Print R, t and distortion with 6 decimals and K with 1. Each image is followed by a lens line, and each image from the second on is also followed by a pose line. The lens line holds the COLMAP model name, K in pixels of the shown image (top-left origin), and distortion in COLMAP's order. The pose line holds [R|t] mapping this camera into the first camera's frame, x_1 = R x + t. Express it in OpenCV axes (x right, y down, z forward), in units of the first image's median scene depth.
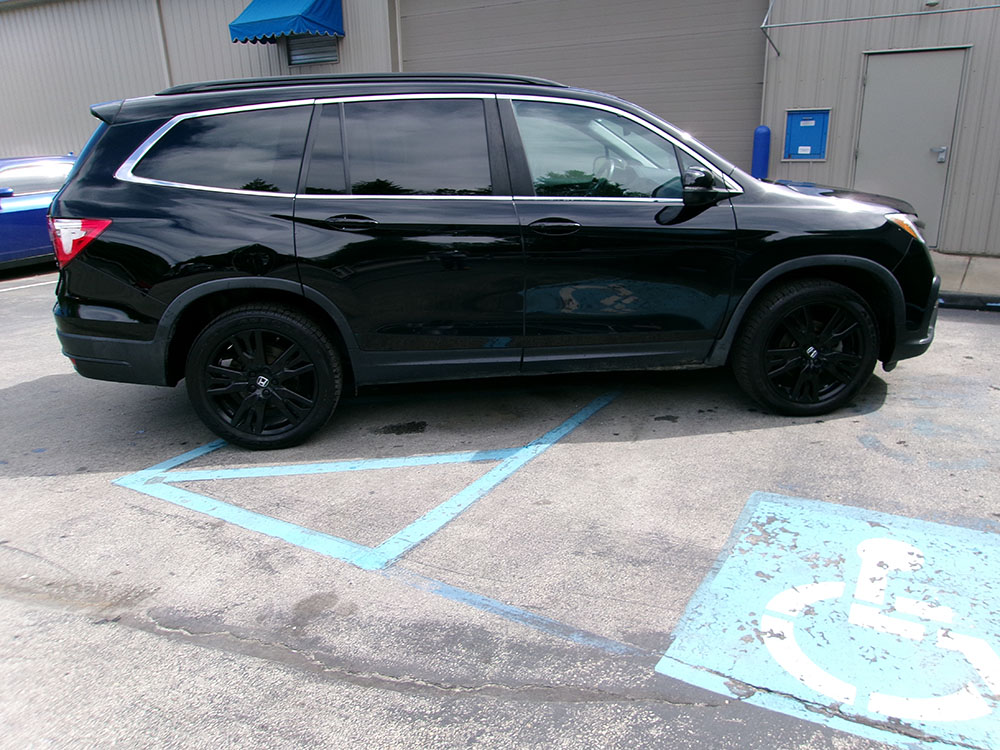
lens RADIAL K [[778.7, 0, 506.8], [0, 778.7, 377.2], [0, 0, 1]] dist [0.004405, 0.008811]
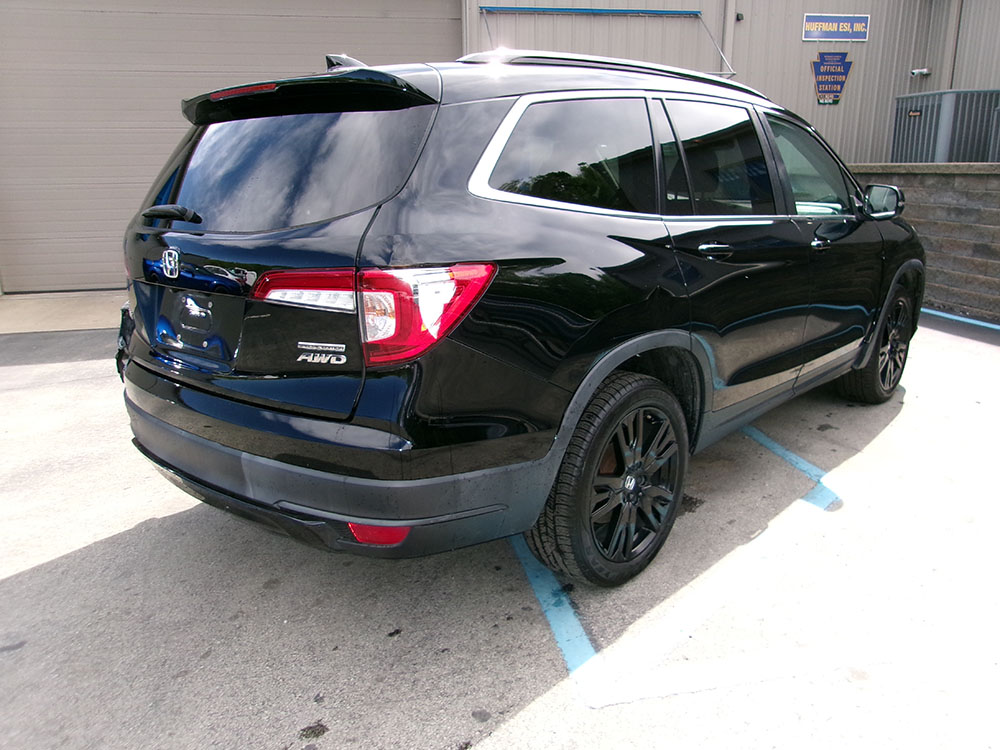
lens RADIAL K [[773.5, 0, 496.2], [0, 773.5, 385.6], [0, 0, 1]] dist [-0.002803, 0.006291]
pose [[0.743657, -0.162905, 0.648410, -0.389604], [0.200045, 0.979644, 0.016694, -0.053518], [-0.637931, 0.117297, 0.761108, 0.252841]]
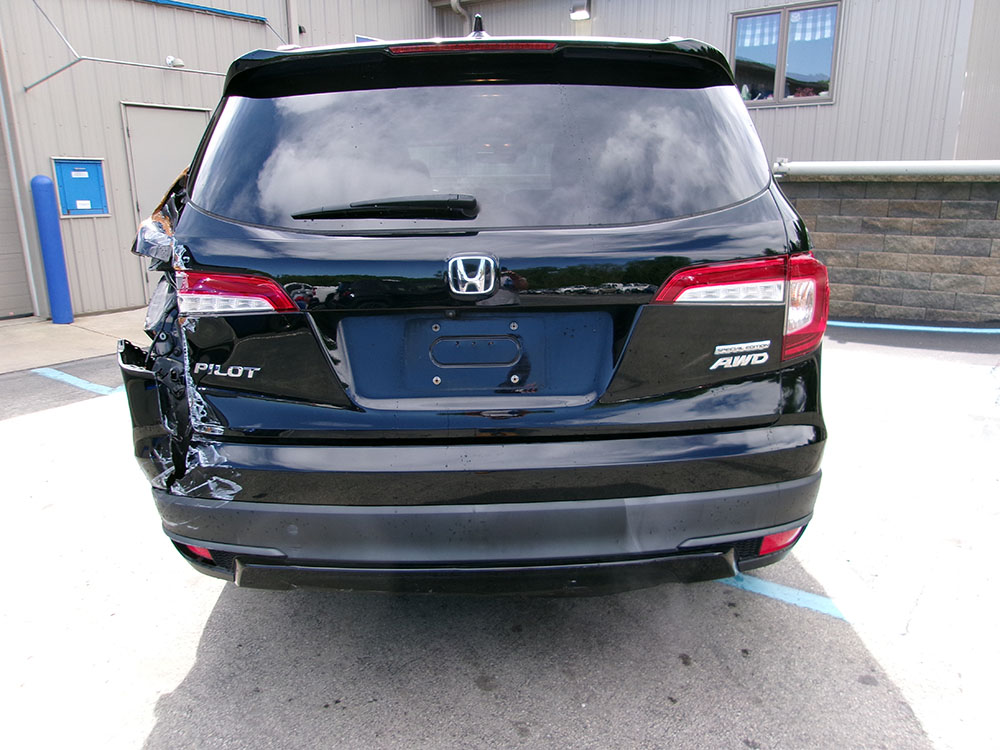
lens RADIAL K [[778.7, 0, 506.8], [0, 778.7, 377.2], [0, 0, 1]] dist [0.004405, 0.008811]
pose [[0.100796, -0.218373, 0.970646, -0.491262], [0.316403, 0.932000, 0.176821, -0.123927], [-0.943255, 0.289292, 0.163036, 0.499387]]
